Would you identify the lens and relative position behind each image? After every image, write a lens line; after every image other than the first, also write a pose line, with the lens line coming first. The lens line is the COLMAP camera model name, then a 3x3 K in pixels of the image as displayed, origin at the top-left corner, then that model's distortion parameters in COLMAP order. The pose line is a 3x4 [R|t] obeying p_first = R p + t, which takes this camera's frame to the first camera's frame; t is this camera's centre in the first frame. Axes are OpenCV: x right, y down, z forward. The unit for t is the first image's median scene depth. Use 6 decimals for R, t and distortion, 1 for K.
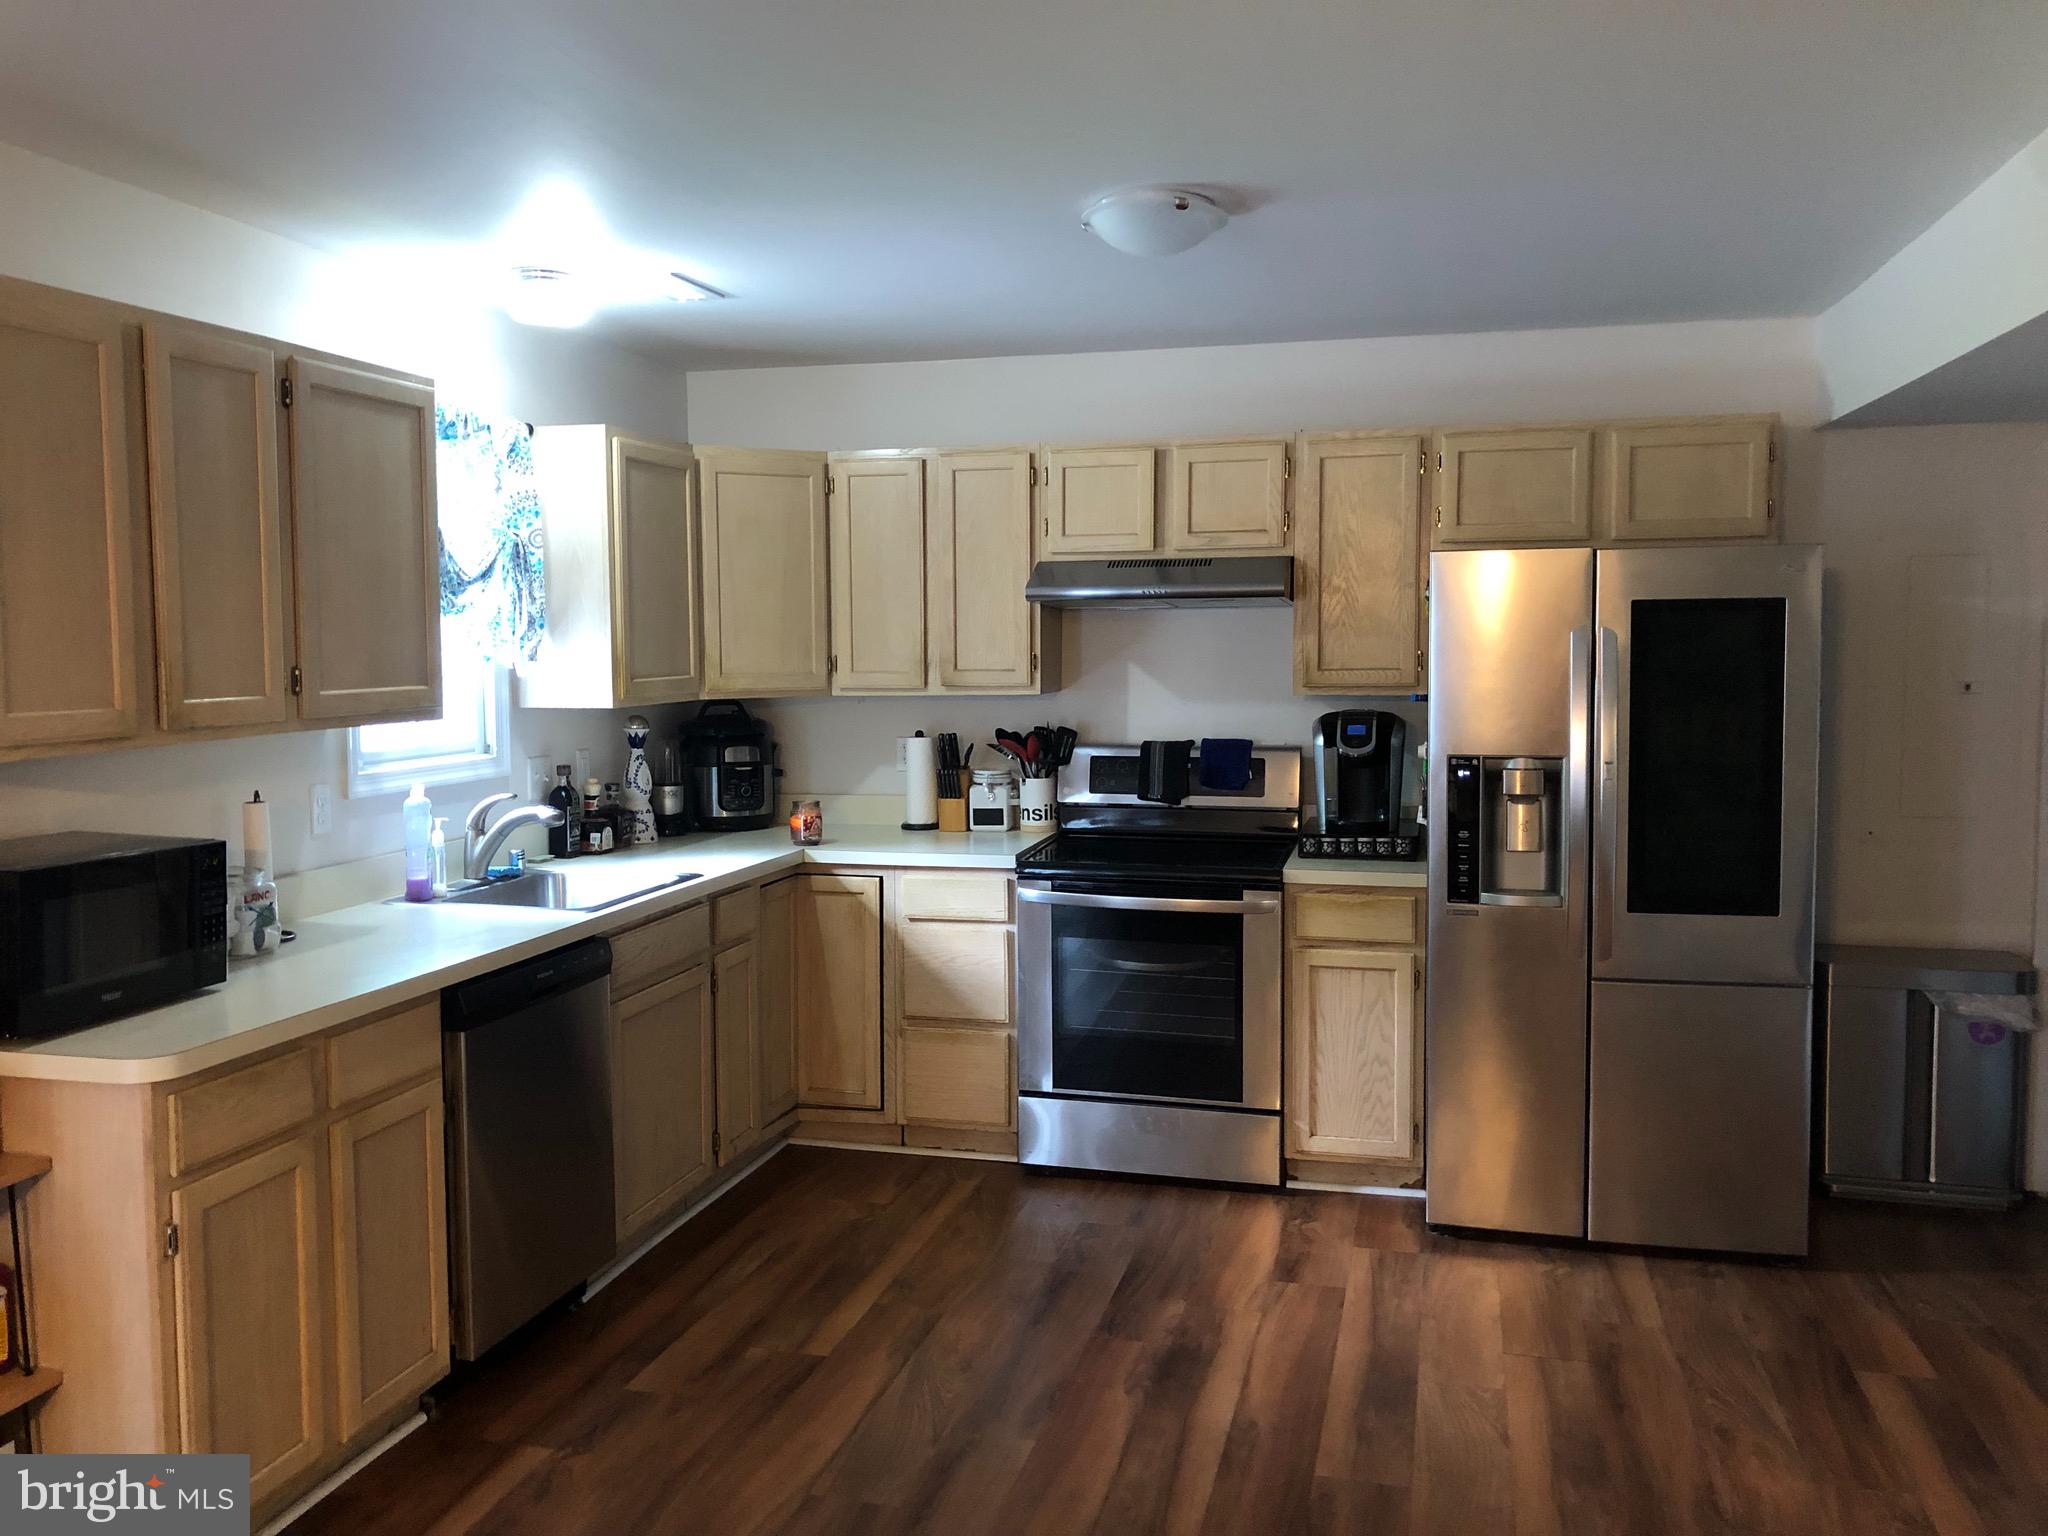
lens RADIAL K [[1699.3, 0, 1010.3], [0, 1699.3, 748.7], [0, 0, 1]] dist [0.088894, -0.112684]
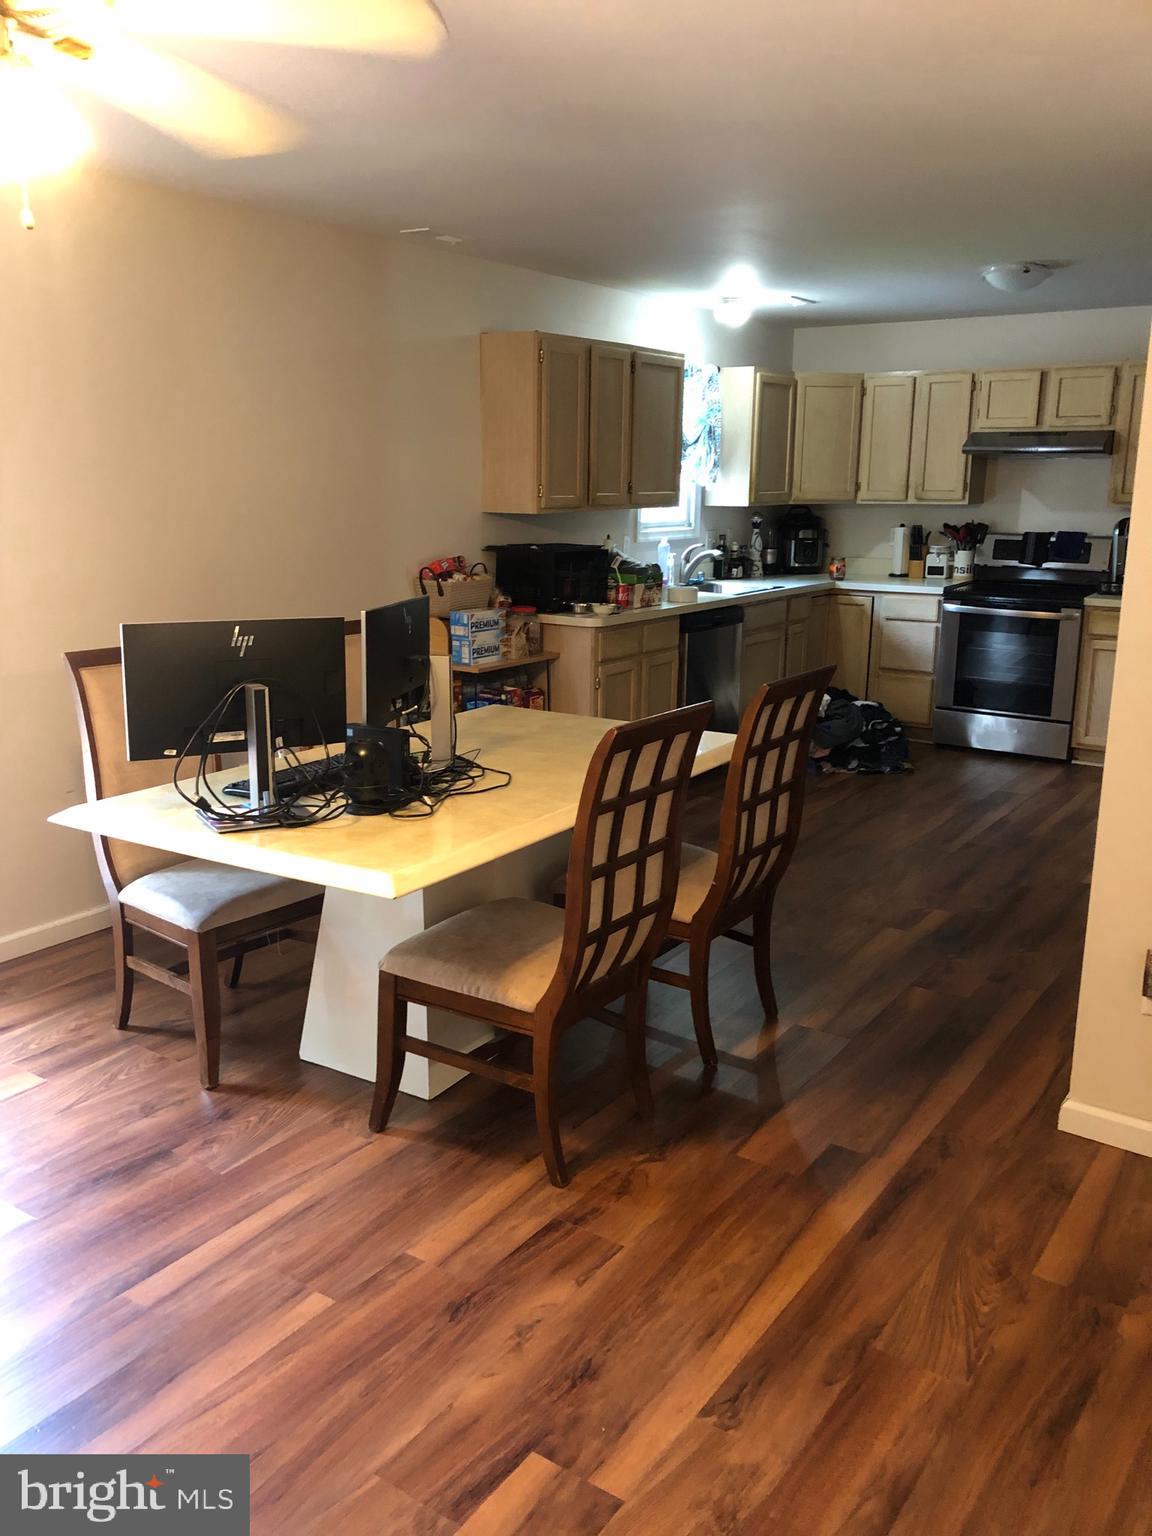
lens RADIAL K [[1274.5, 0, 581.7], [0, 1274.5, 771.8], [0, 0, 1]] dist [0.088894, -0.112684]
pose [[0.944341, 0.090646, -0.316234, 0.099618], [-0.038380, 0.985081, 0.167756, 0.040387], [0.326723, -0.146282, 0.933731, -0.571783]]
